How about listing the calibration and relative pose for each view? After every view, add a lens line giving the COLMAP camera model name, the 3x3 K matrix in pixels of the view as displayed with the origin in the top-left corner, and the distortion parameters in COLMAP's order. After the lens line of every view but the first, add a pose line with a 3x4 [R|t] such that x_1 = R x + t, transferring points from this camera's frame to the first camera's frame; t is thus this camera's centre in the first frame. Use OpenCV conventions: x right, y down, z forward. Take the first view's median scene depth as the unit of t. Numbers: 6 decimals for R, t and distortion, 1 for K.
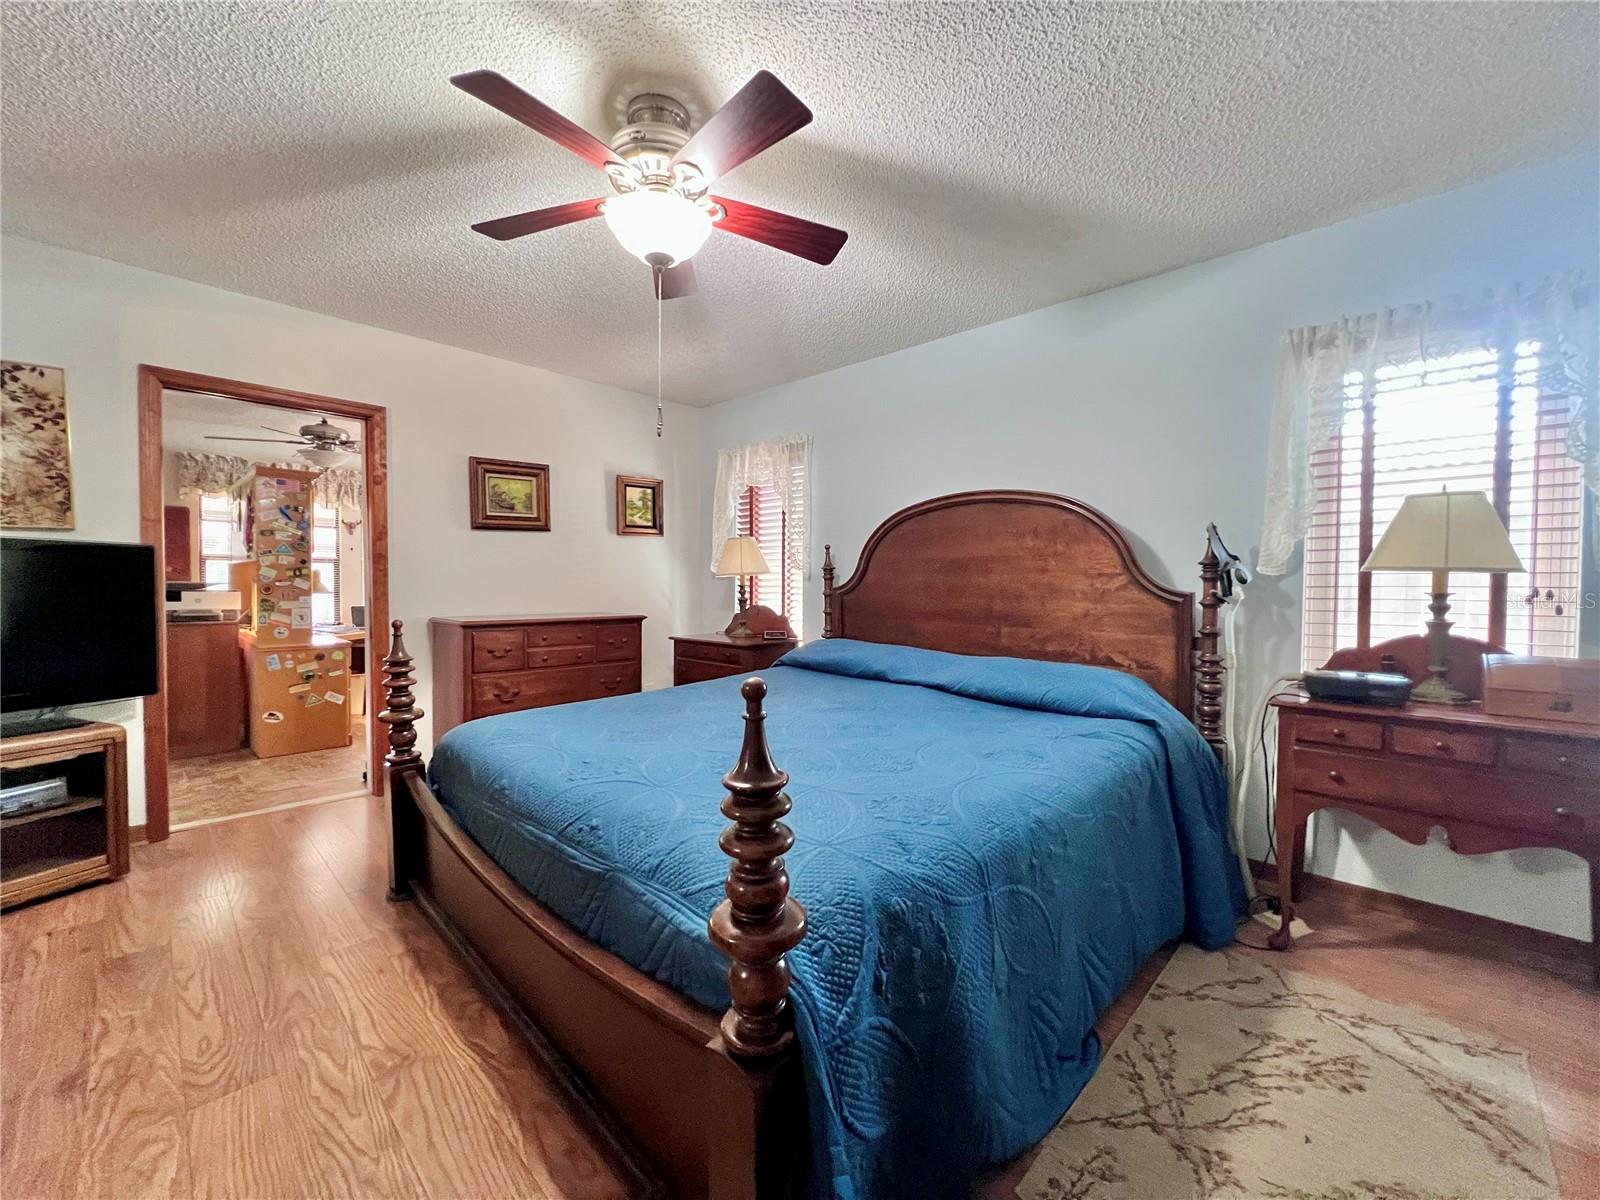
lens RADIAL K [[639.4, 0, 804.6], [0, 639.4, 599.9], [0, 0, 1]] dist [-0.000823, 0.000121]
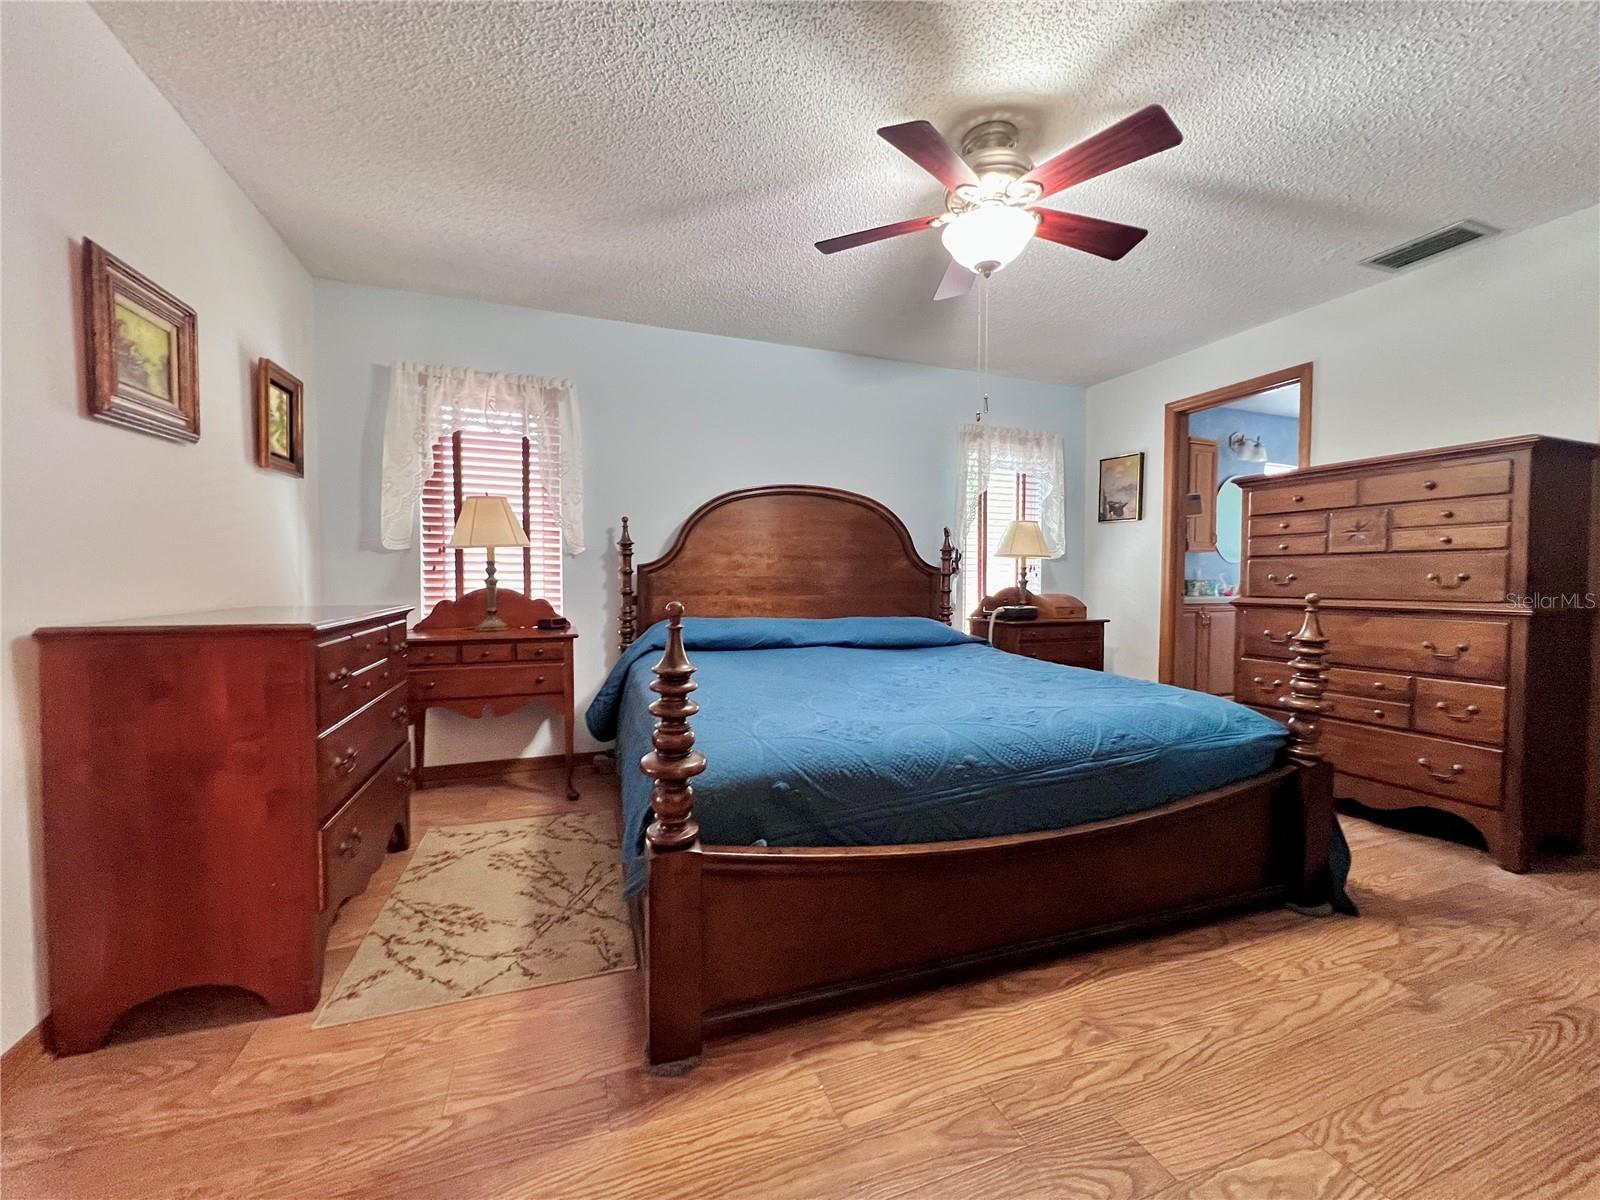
lens RADIAL K [[639.4, 0, 804.6], [0, 639.4, 599.9], [0, 0, 1]] dist [-0.000823, 0.000121]
pose [[0.433485, -0.037329, 0.900387, -1.057628], [0.022613, 0.999278, 0.030542, 0.013224], [-0.900877, 0.007121, 0.434016, 0.602710]]
